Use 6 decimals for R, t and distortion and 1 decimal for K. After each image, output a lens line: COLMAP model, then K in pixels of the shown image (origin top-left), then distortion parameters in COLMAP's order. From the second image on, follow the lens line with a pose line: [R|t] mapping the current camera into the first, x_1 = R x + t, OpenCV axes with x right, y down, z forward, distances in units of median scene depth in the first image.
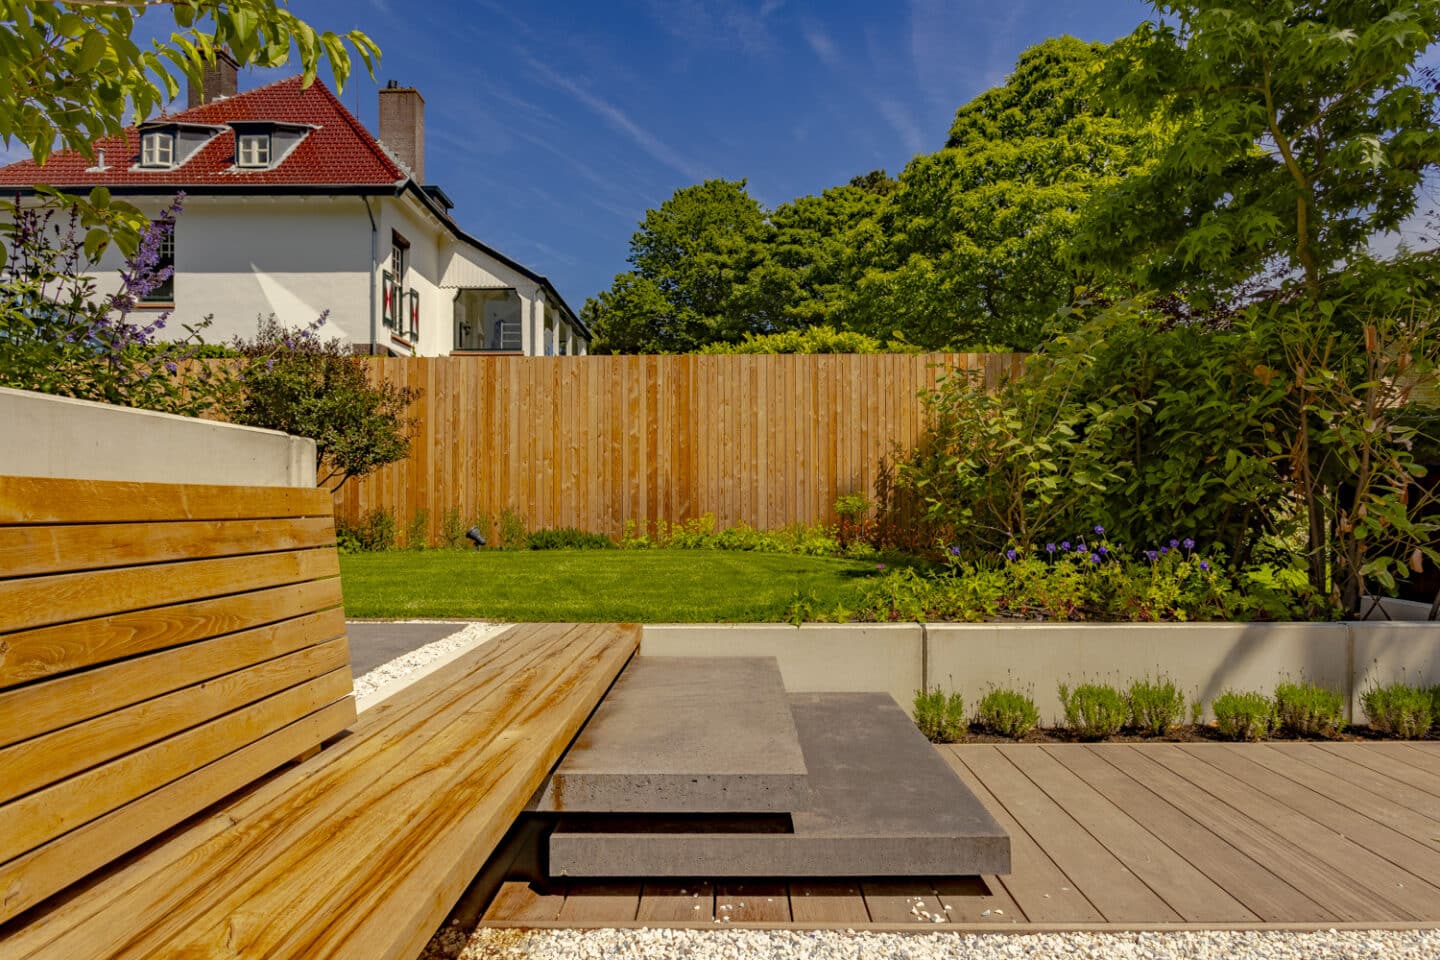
lens RADIAL K [[749.8, 0, 721.3], [0, 749.8, 485.6], [0, 0, 1]] dist [0.005893, 0.000943]
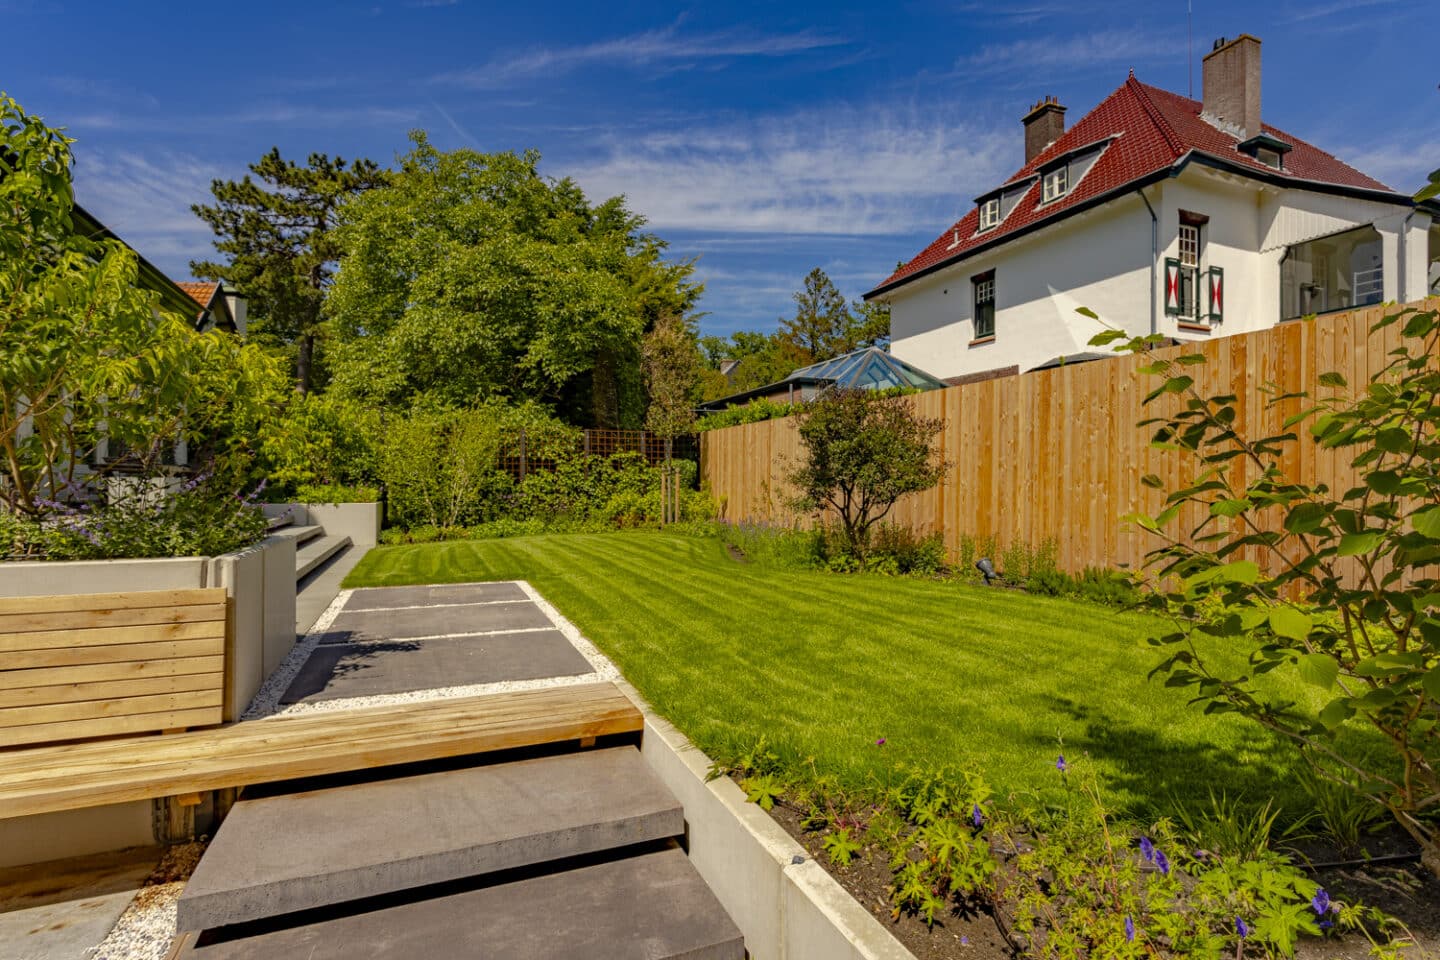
lens RADIAL K [[690.8, 0, 718.2], [0, 690.8, 480.8], [0, 0, 1]] dist [-0.002231, -0.000730]
pose [[0.401158, 0.000389, -0.916009, 0.121212], [0.017589, 0.999812, 0.008127, -0.020303], [0.915840, -0.019372, 0.401076, 0.117989]]
